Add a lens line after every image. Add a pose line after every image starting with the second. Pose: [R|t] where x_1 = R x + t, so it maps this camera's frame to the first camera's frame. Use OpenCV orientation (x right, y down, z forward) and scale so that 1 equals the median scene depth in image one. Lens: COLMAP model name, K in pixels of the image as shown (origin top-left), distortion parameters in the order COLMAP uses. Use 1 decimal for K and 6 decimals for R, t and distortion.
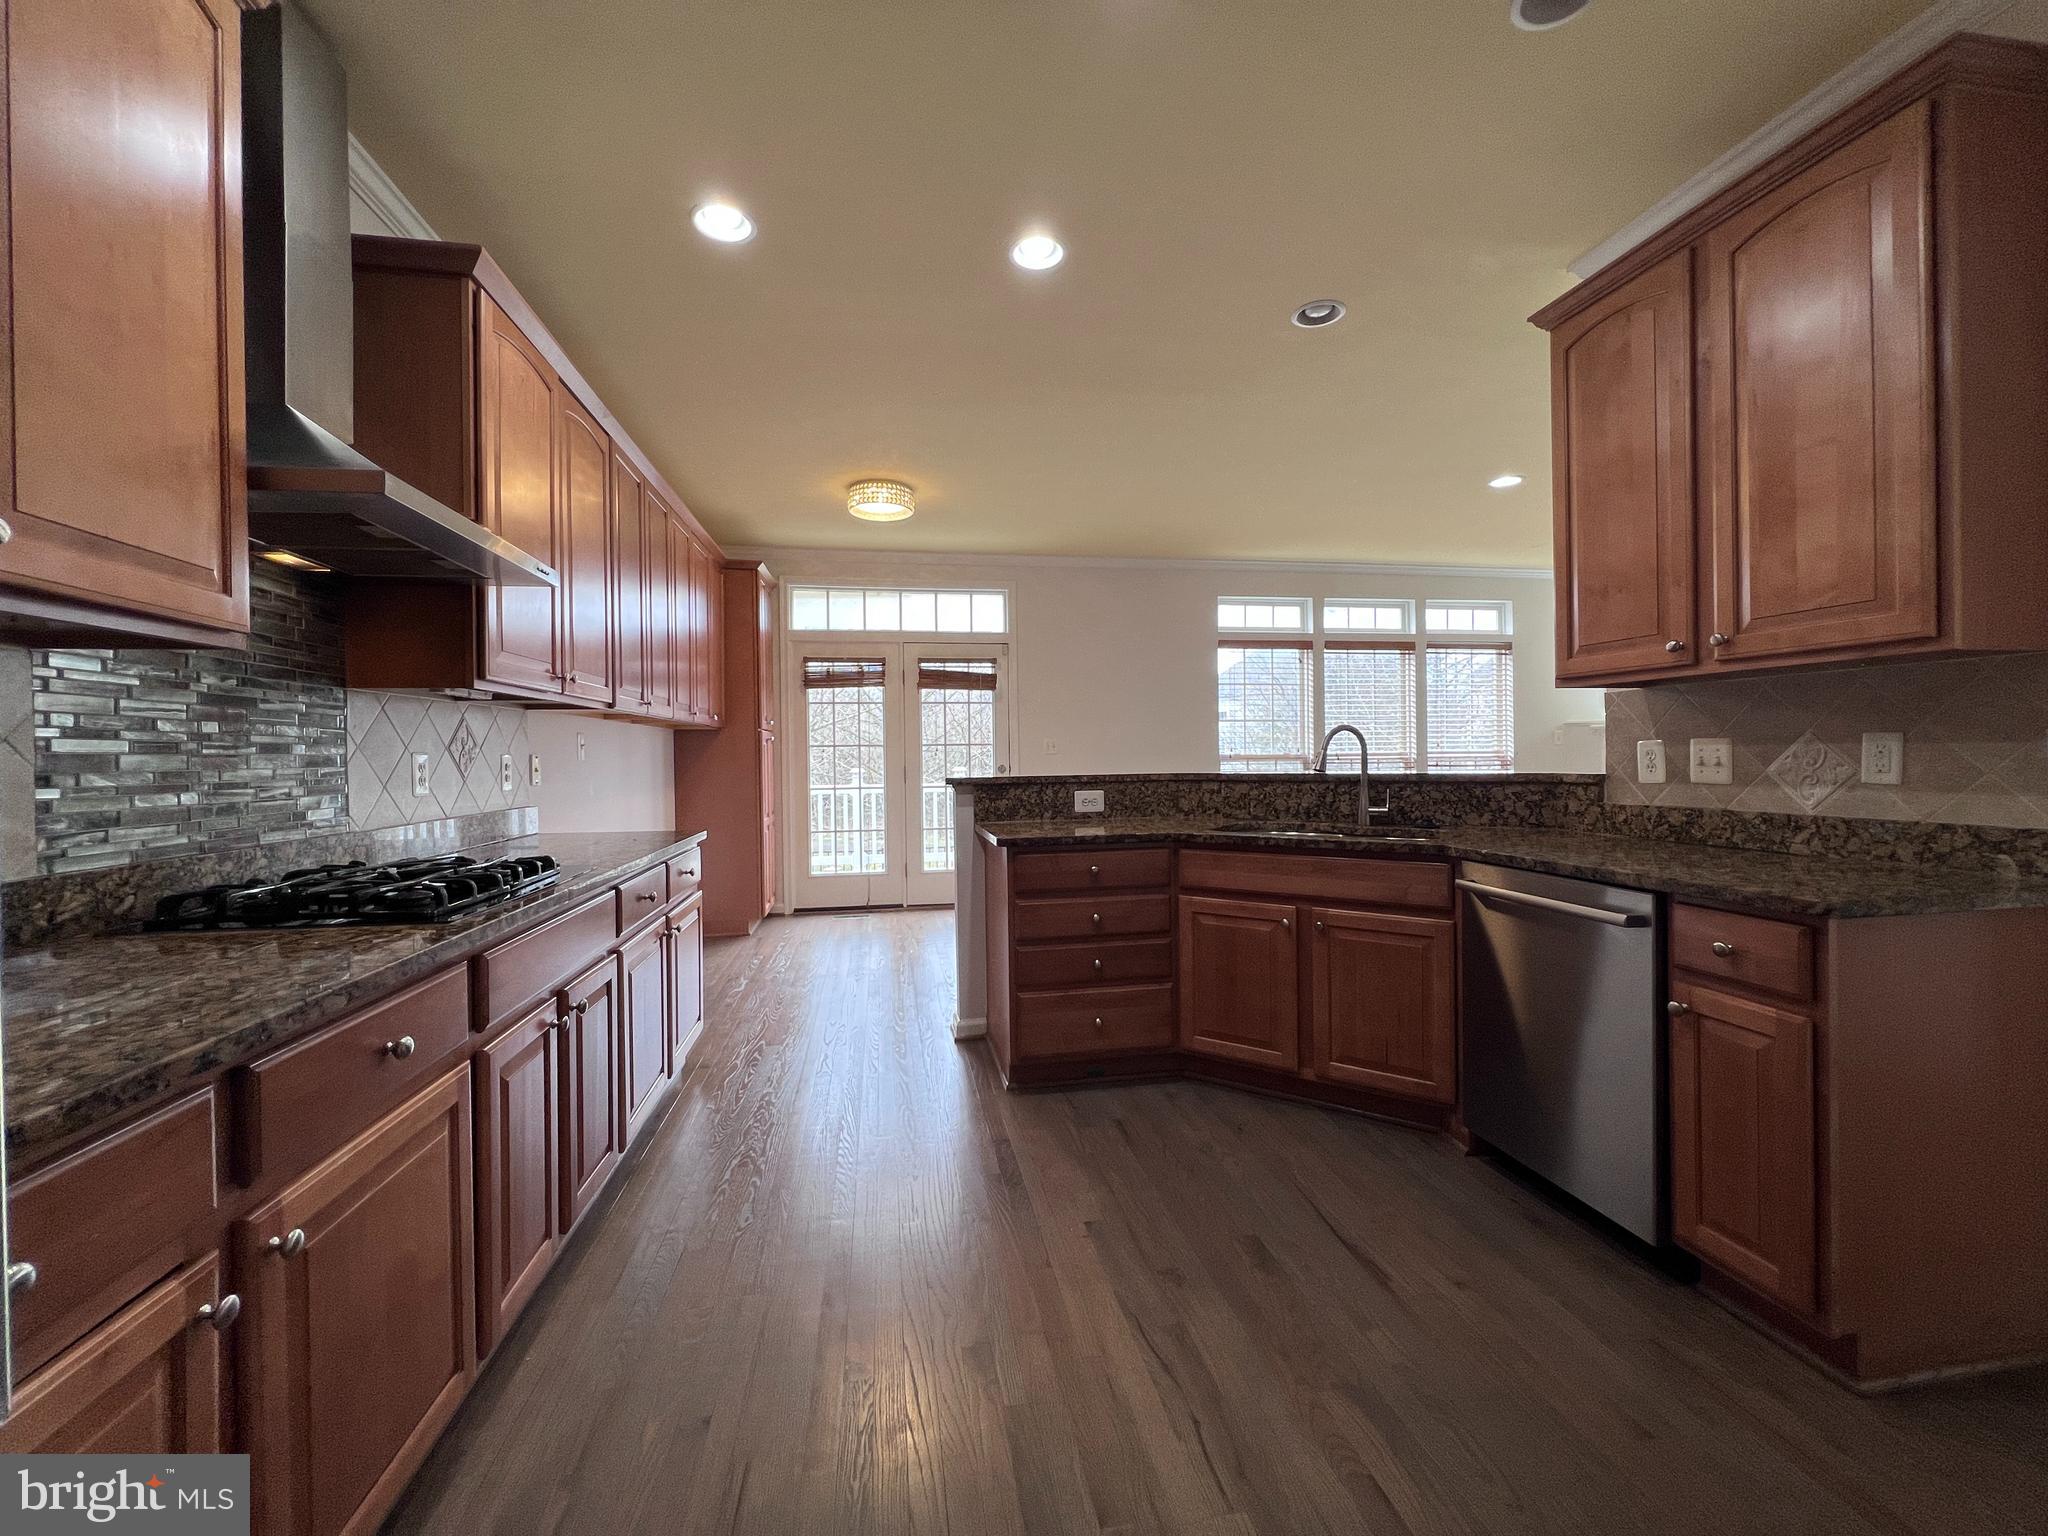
lens RADIAL K [[821.2, 0, 1018.8], [0, 821.2, 758.5], [0, 0, 1]] dist [-0.003684, 0.000269]
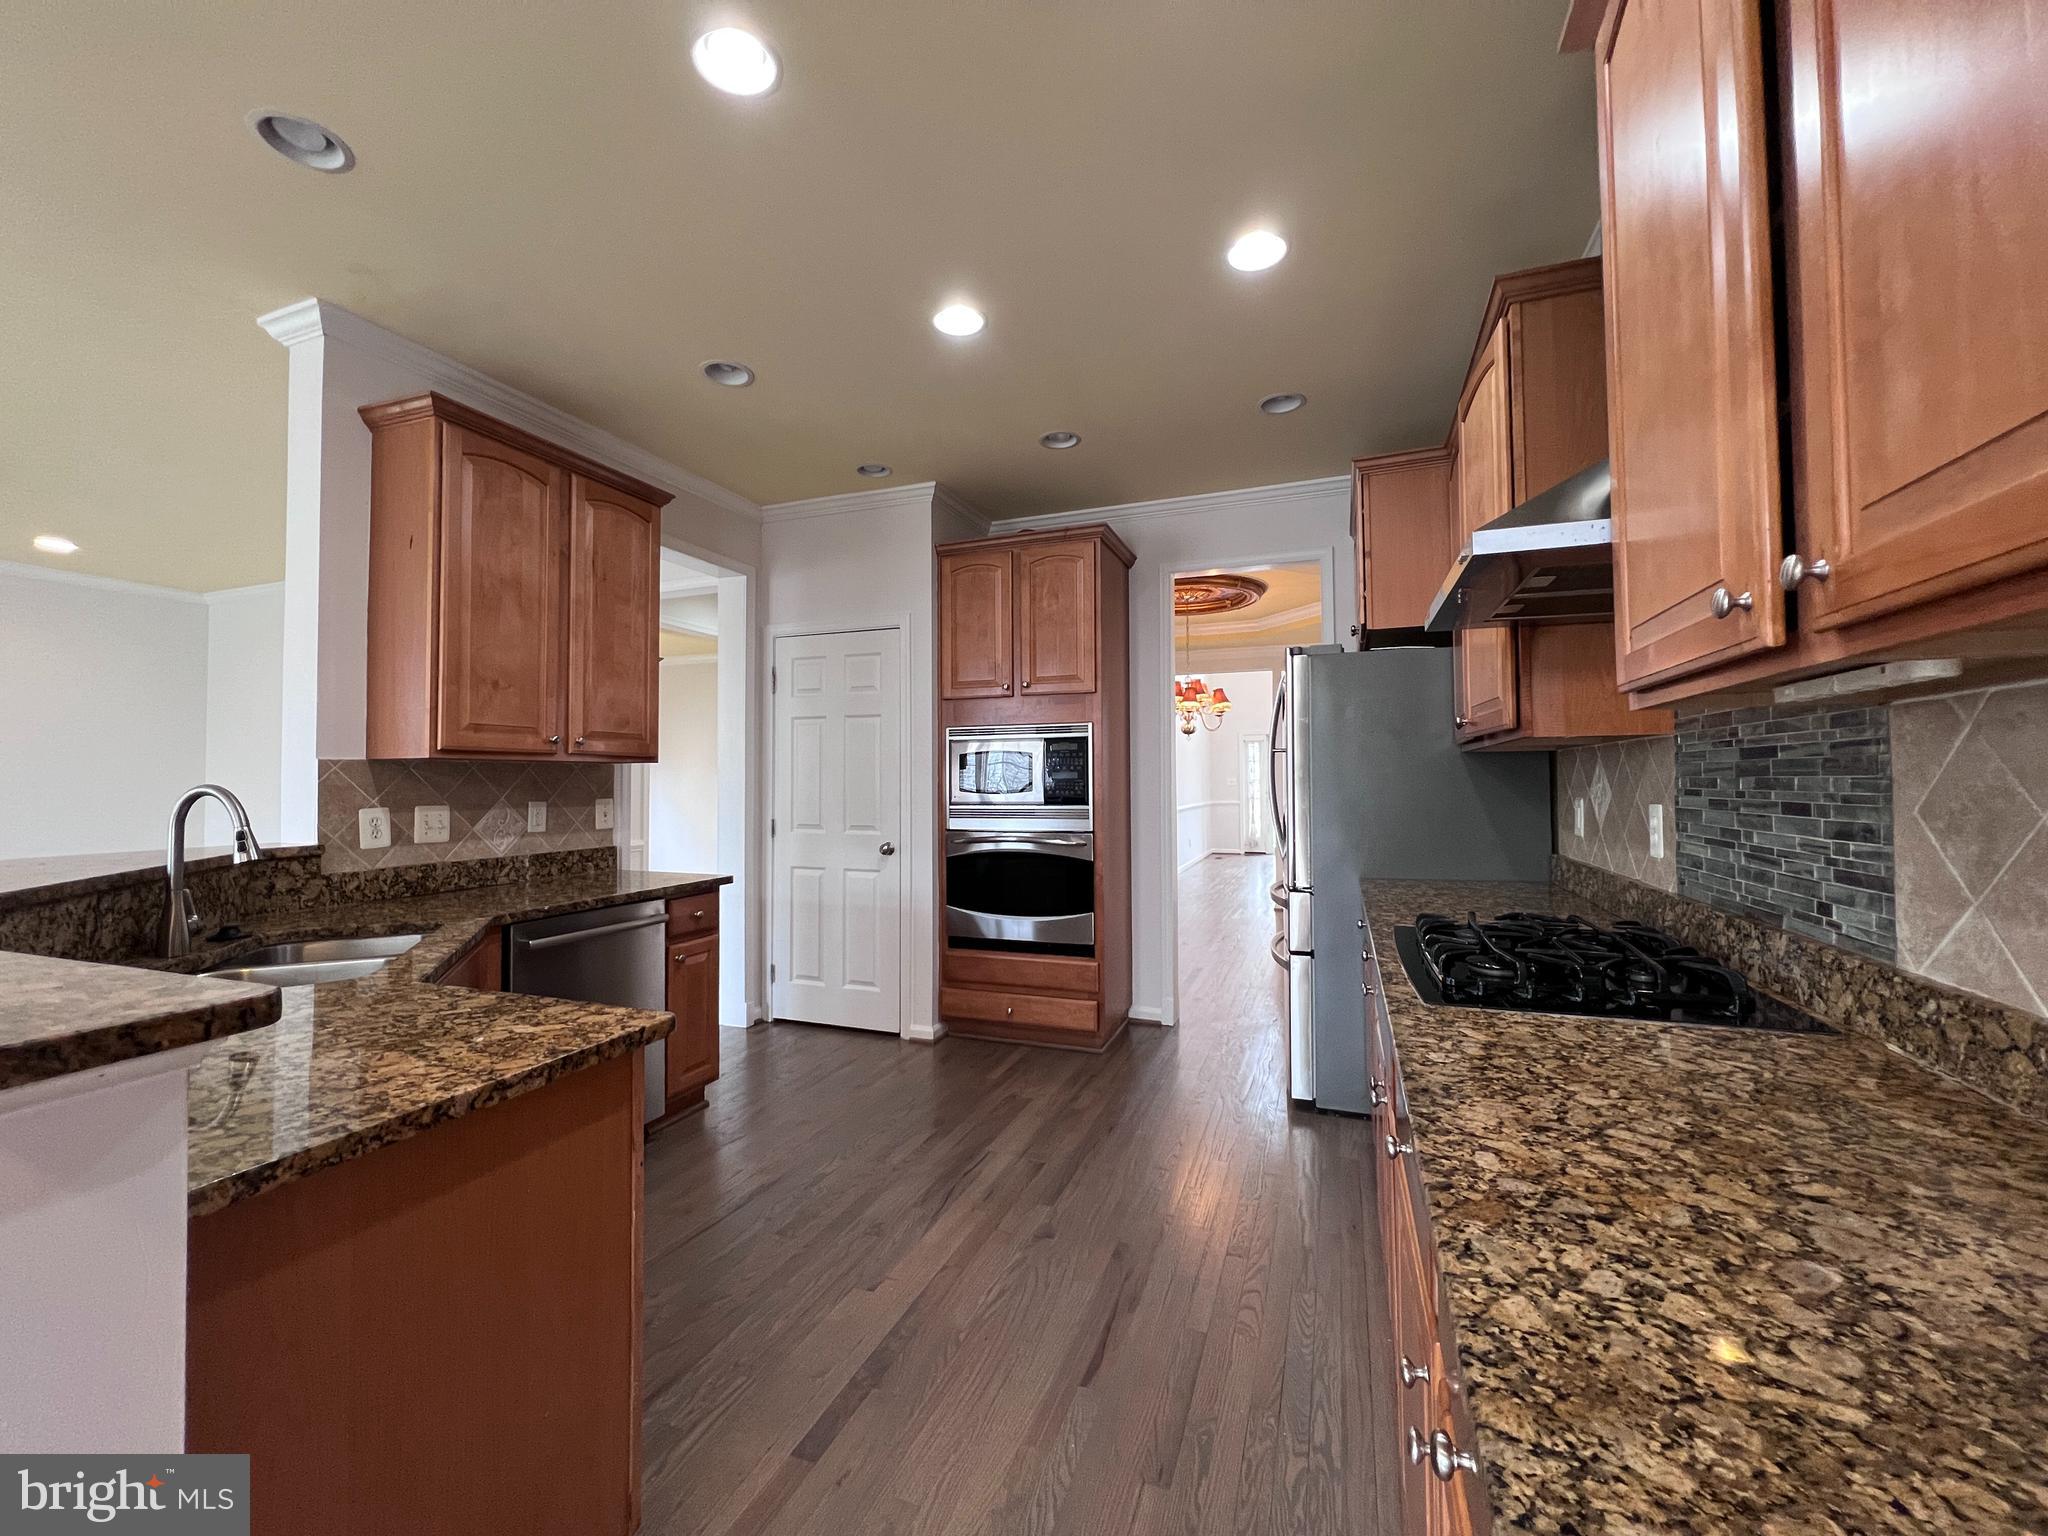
lens RADIAL K [[821.1, 0, 1021.2], [0, 821.1, 758.6], [0, 0, 1]] dist [-0.001409, 0.000204]
pose [[-0.861044, 0.033052, 0.507455, -0.222125], [0.020446, 0.999329, -0.030396, -0.016393], [-0.508119, -0.015797, -0.861142, 0.658437]]
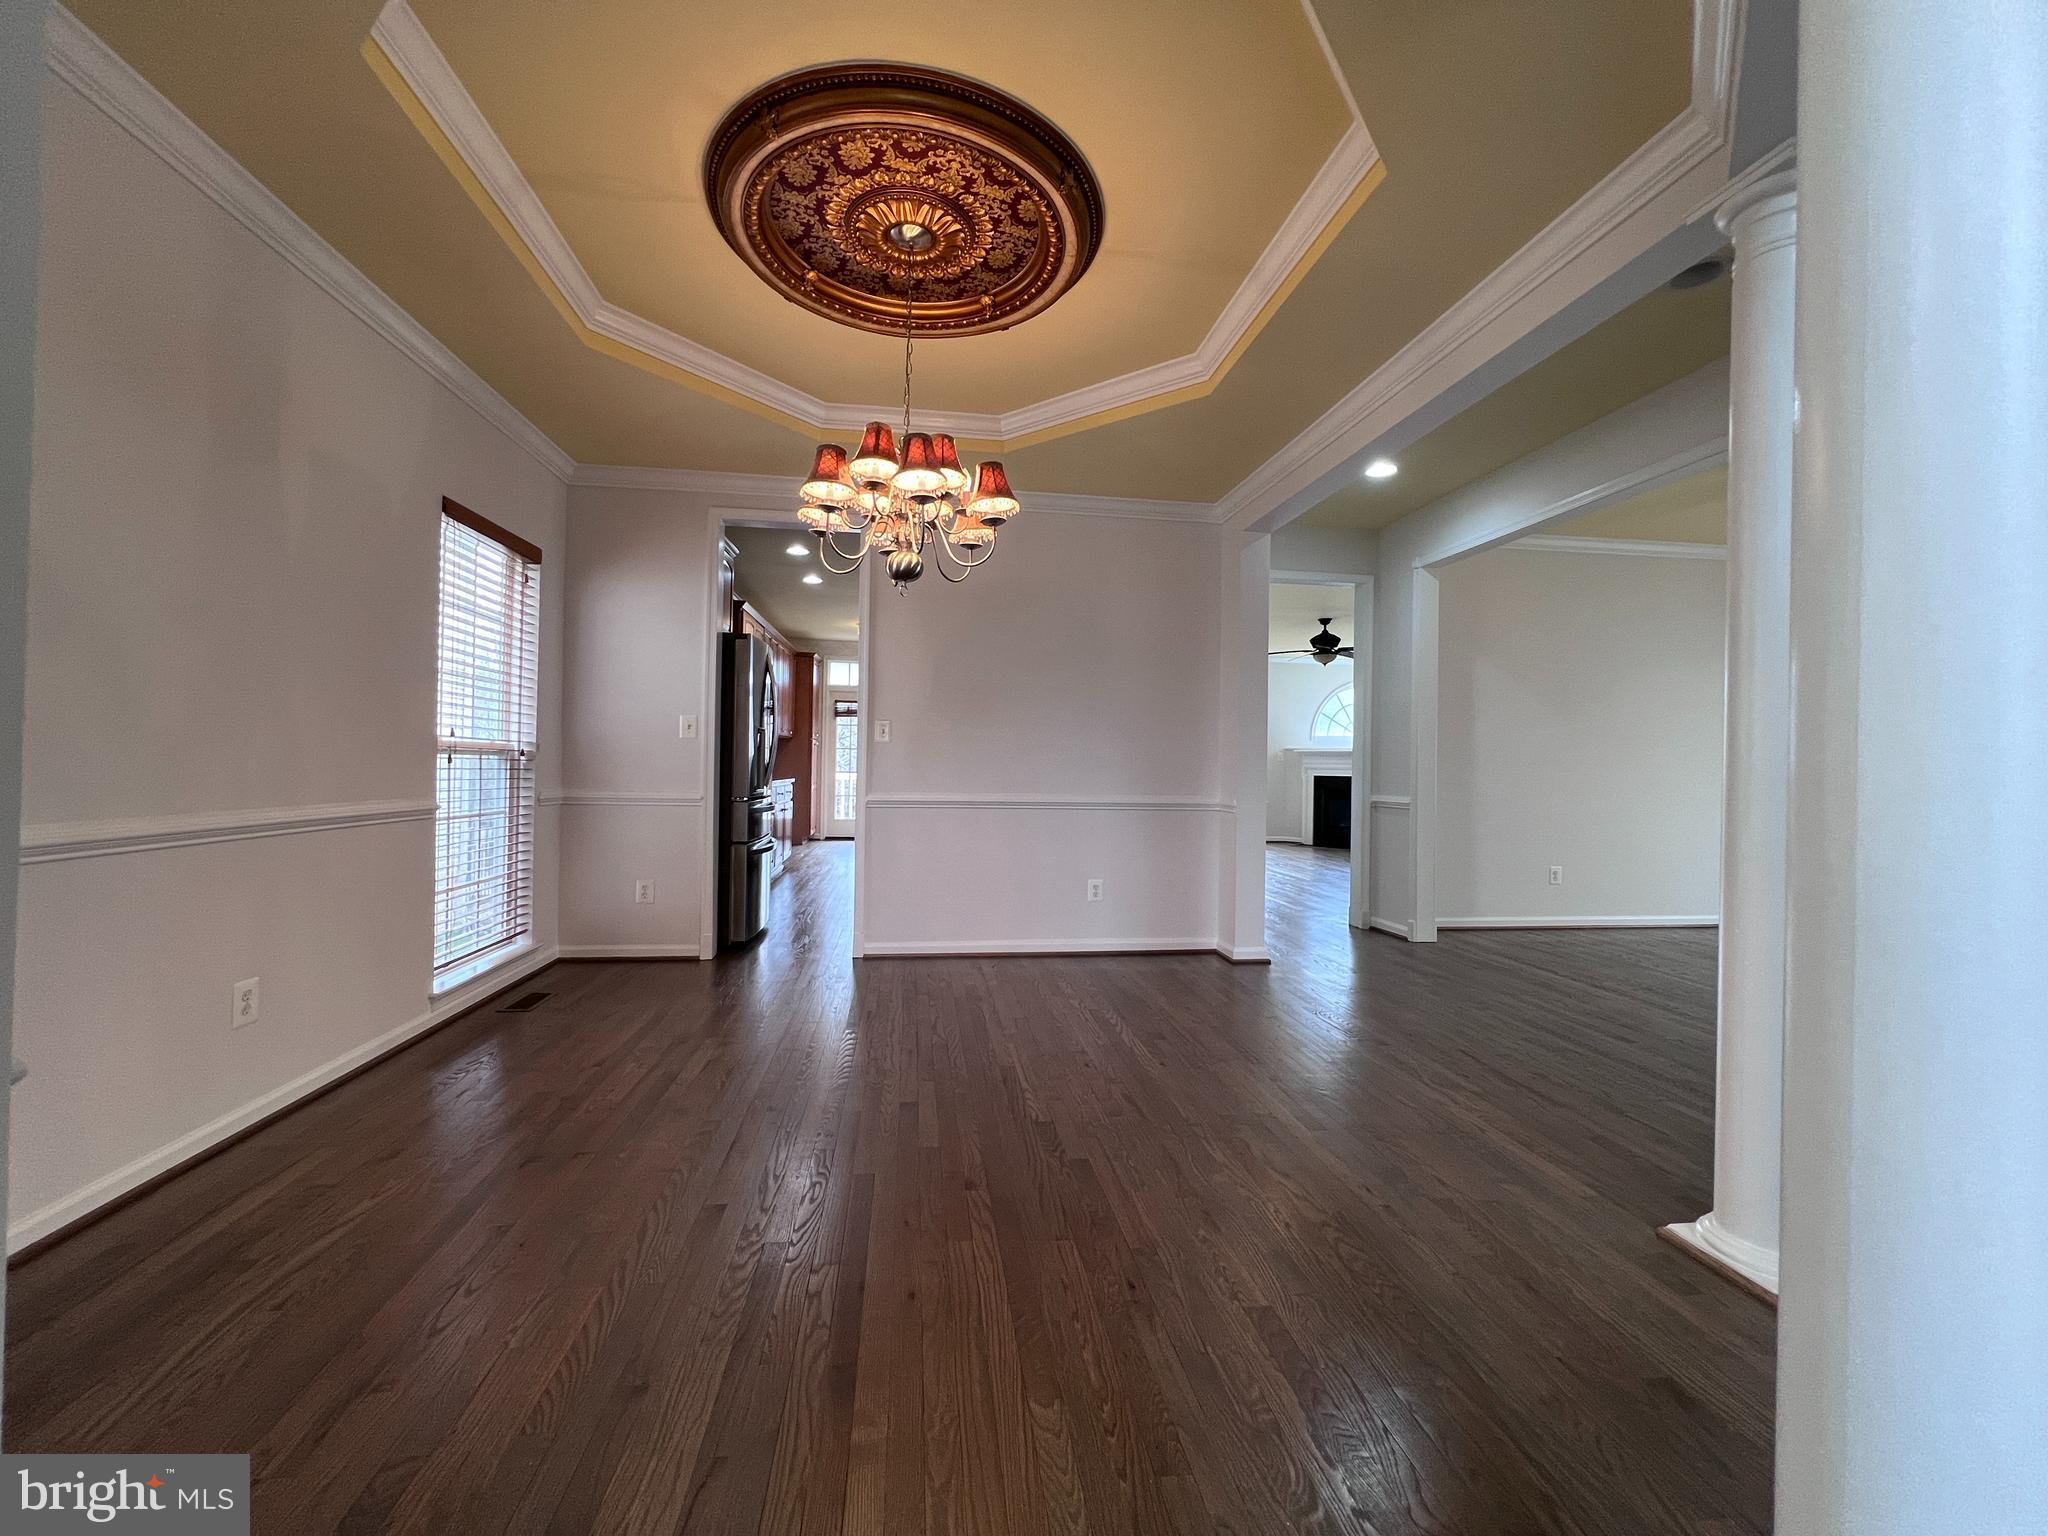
lens RADIAL K [[821.1, 0, 1021.2], [0, 821.1, 758.6], [0, 0, 1]] dist [-0.001409, 0.000204]
pose [[0.998905, 0.031617, -0.034482, 0.245910], [-0.032042, 0.999416, -0.011855, 0.018434], [0.034087, 0.012947, 0.999335, -0.913656]]
